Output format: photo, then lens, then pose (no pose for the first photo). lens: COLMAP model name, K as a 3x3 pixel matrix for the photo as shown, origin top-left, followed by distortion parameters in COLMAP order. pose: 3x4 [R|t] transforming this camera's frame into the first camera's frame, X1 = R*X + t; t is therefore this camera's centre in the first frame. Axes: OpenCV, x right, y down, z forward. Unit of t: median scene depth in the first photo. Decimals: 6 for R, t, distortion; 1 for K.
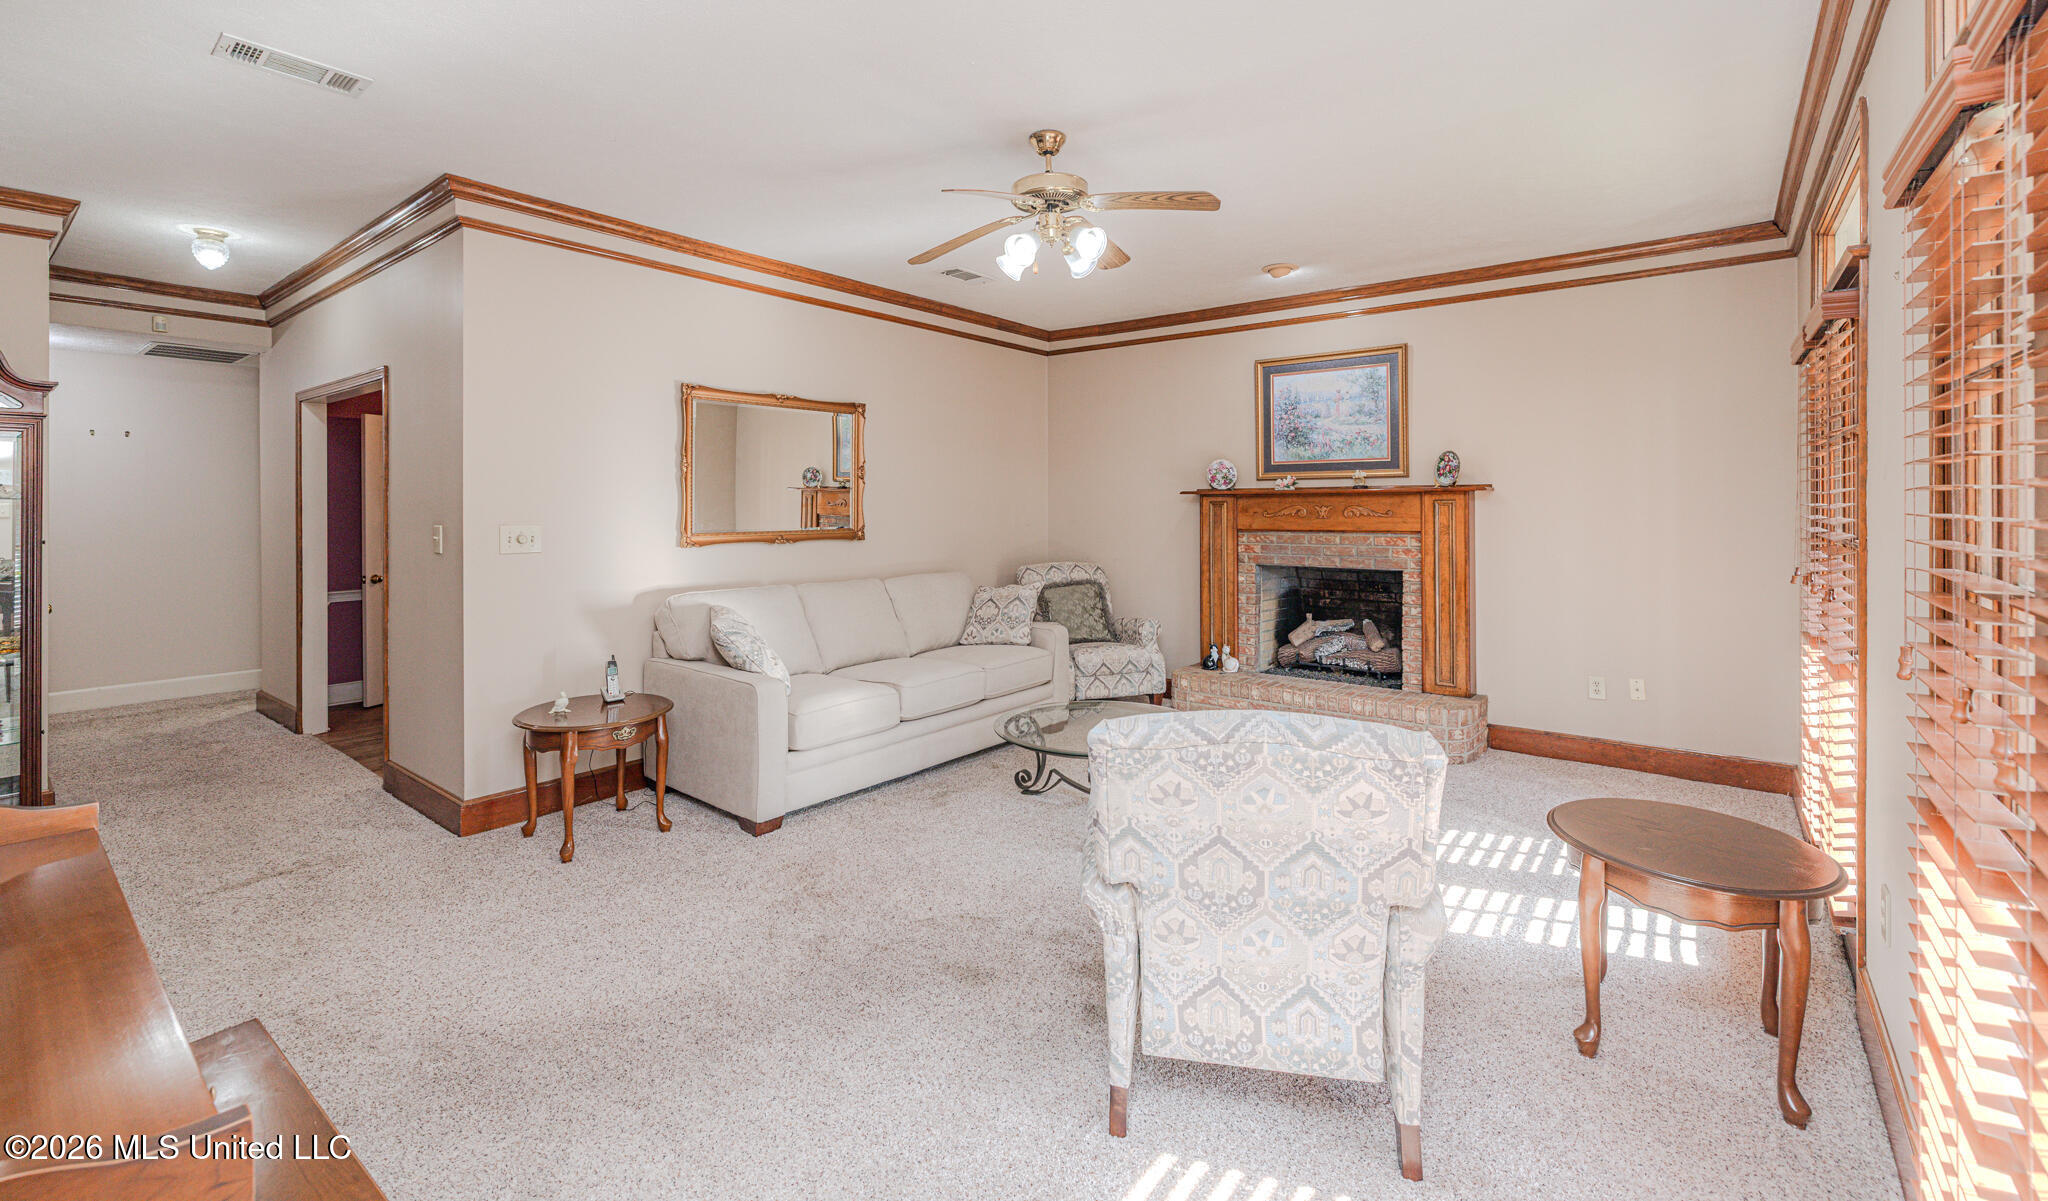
lens RADIAL K [[867.7, 0, 1050.1], [0, 867.7, 497.6], [0, 0, 1]] dist [-0.001364, 0.000024]
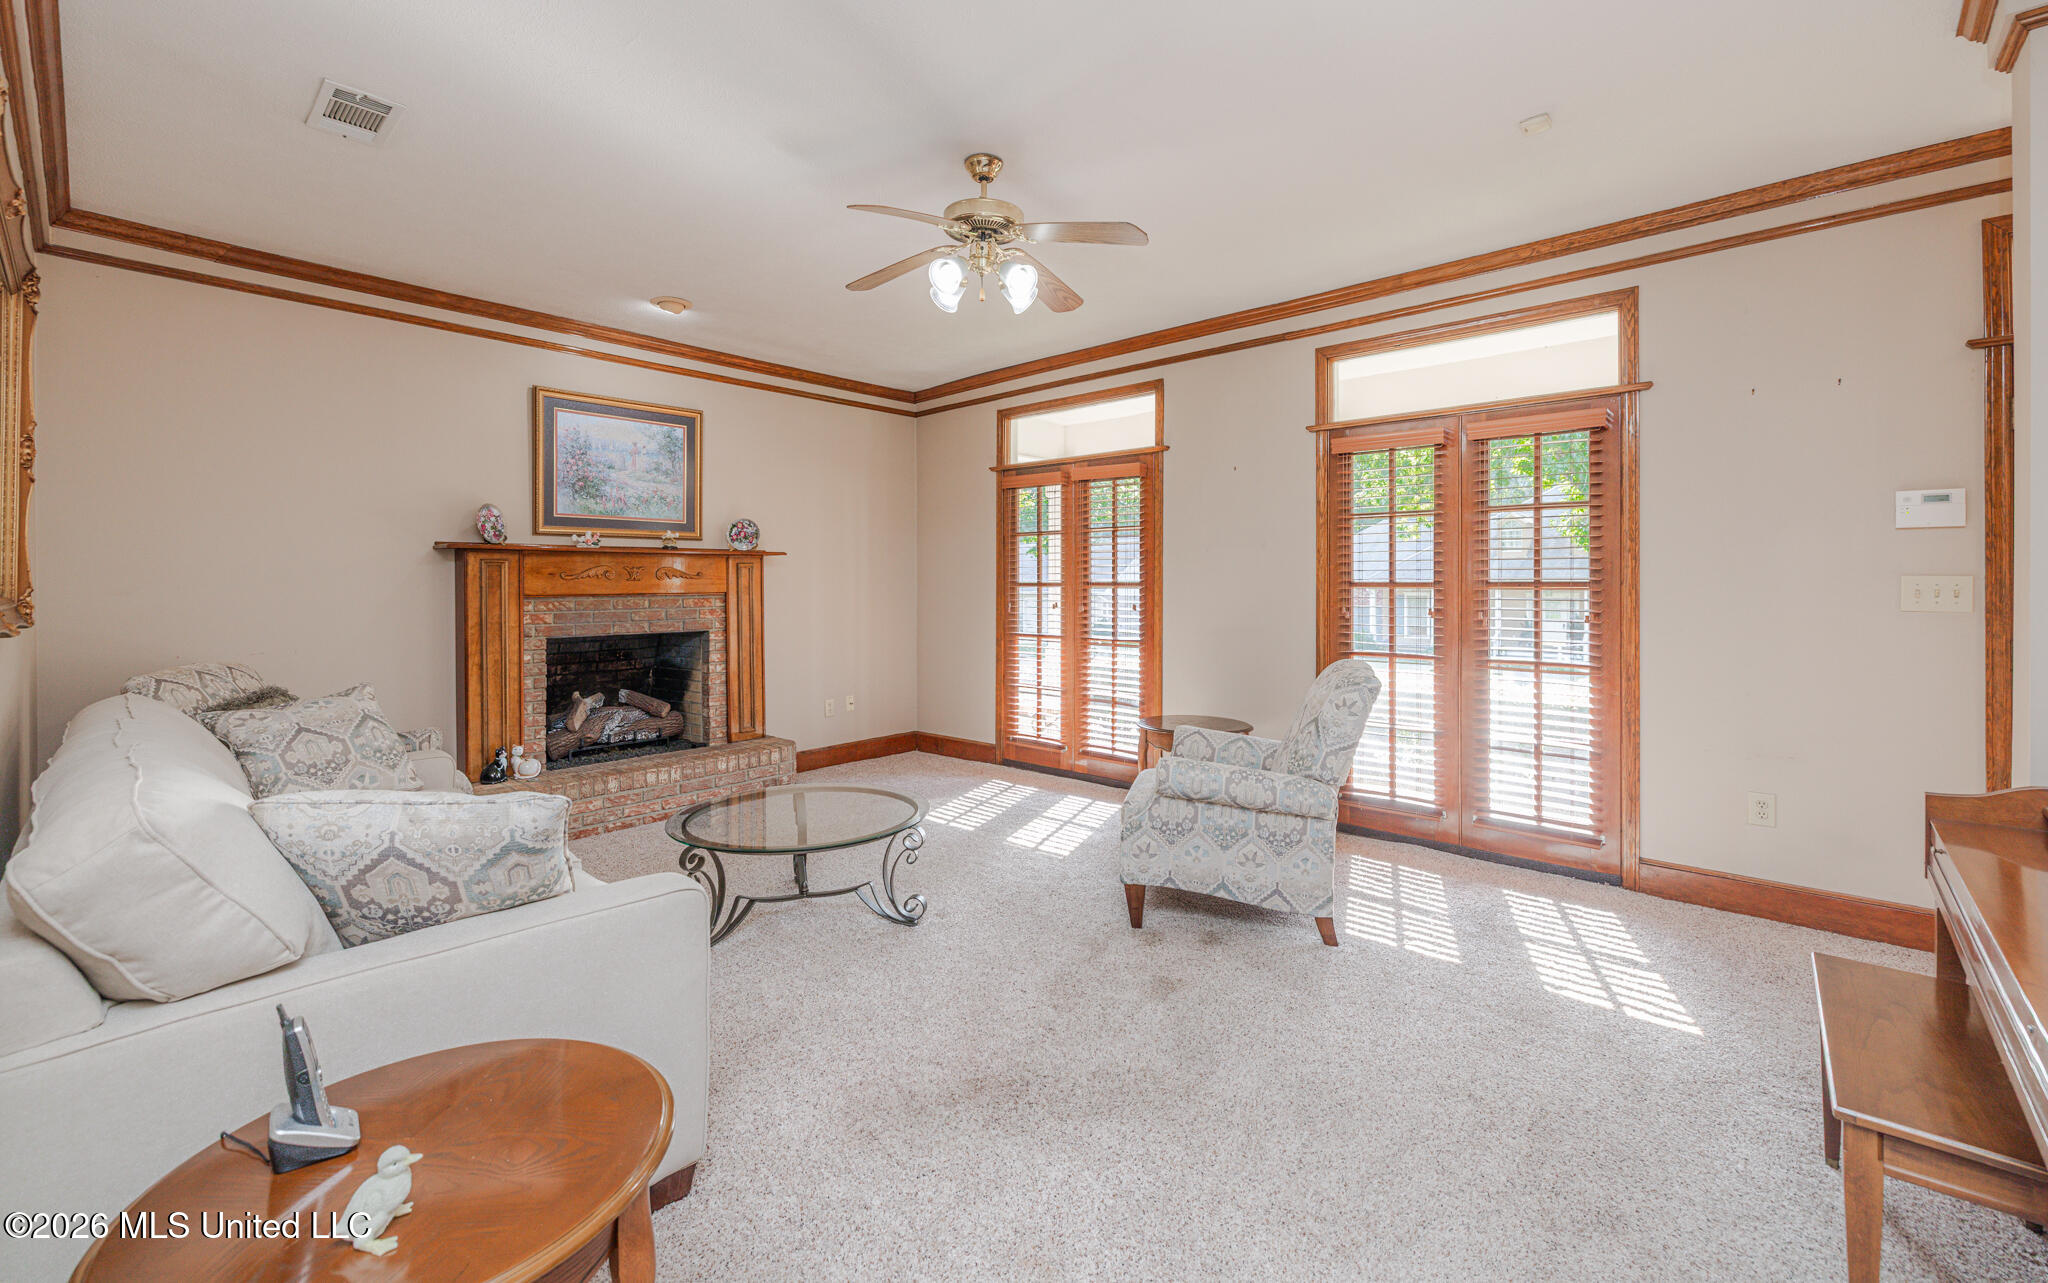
lens RADIAL K [[841.4, 0, 1037.2], [0, 841.4, 580.4], [0, 0, 1]] dist [0.002193, 0.000236]
pose [[0.072994, 0.007316, 0.997306, -0.537050], [-0.003200, 0.999970, -0.007102, 0.028396], [-0.997327, -0.002673, 0.073015, 0.507213]]
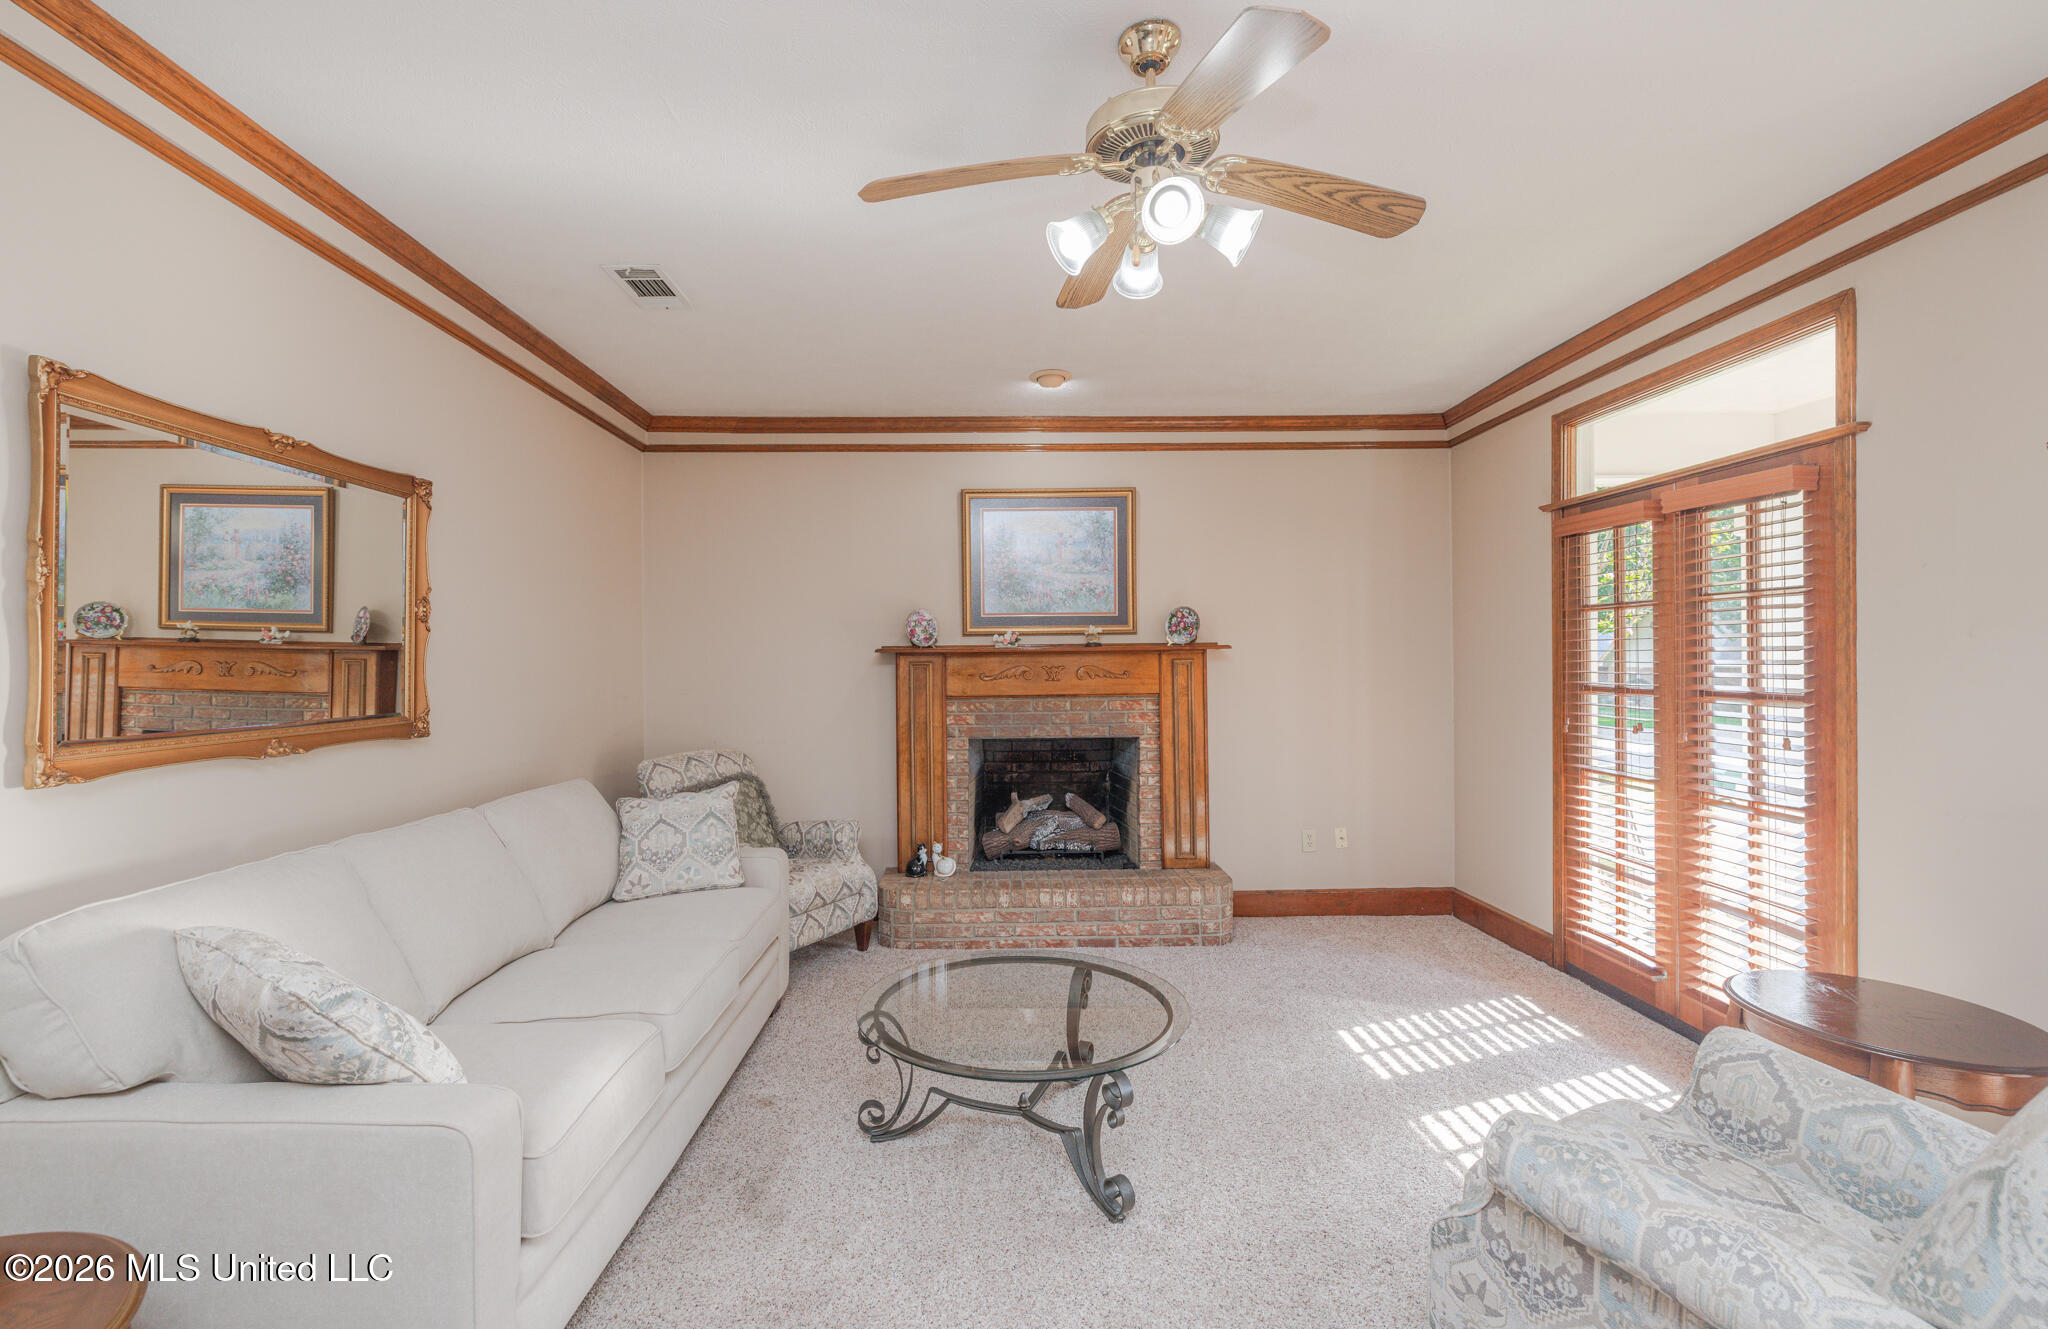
lens RADIAL K [[880.0, 0, 1001.9], [0, 880.0, 652.2], [0, 0, 1]] dist [-0.001411, 0.000657]
pose [[0.785147, 0.002454, 0.619304, -0.261994], [0.000941, 0.999986, -0.005155, -0.000075], [-0.619308, 0.004630, 0.785134, 0.345774]]
